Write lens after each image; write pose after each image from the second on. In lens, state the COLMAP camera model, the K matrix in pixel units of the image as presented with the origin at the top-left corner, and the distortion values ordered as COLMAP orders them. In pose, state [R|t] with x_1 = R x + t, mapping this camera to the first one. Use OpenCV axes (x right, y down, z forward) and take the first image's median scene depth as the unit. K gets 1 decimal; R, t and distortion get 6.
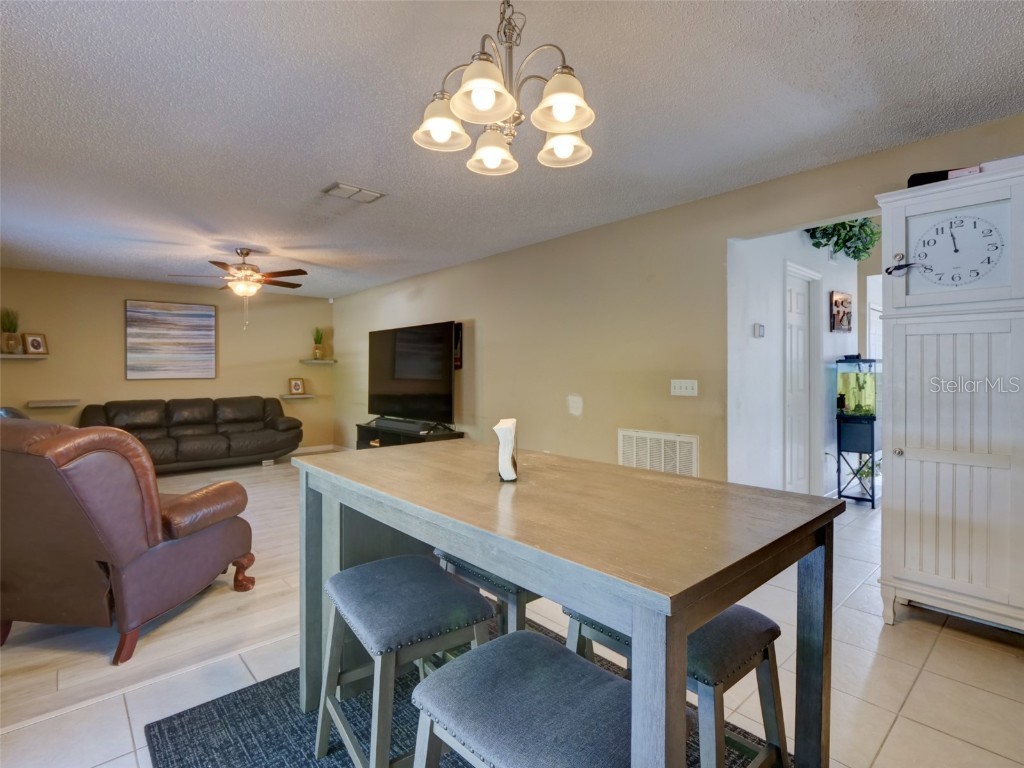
lens RADIAL K [[510.9, 0, 515.4], [0, 510.9, 371.3], [0, 0, 1]] dist [-0.012337, 0.000278]
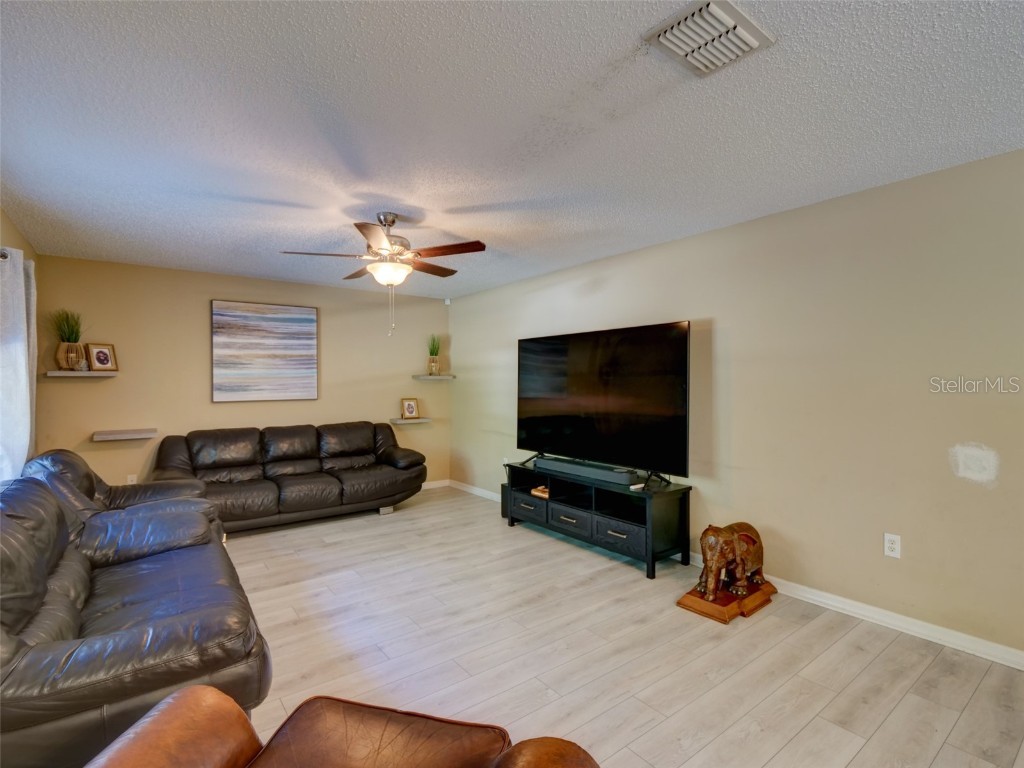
lens RADIAL K [[499.2, 0, 512.0], [0, 499.2, 384.0], [0, 0, 1]] dist [-0.012078, -0.000706]
pose [[0.996226, 0.001468, -0.086787, -0.240659], [-0.000767, 0.999967, 0.008116, -0.018313], [0.086796, -0.008019, 0.996194, 0.277343]]
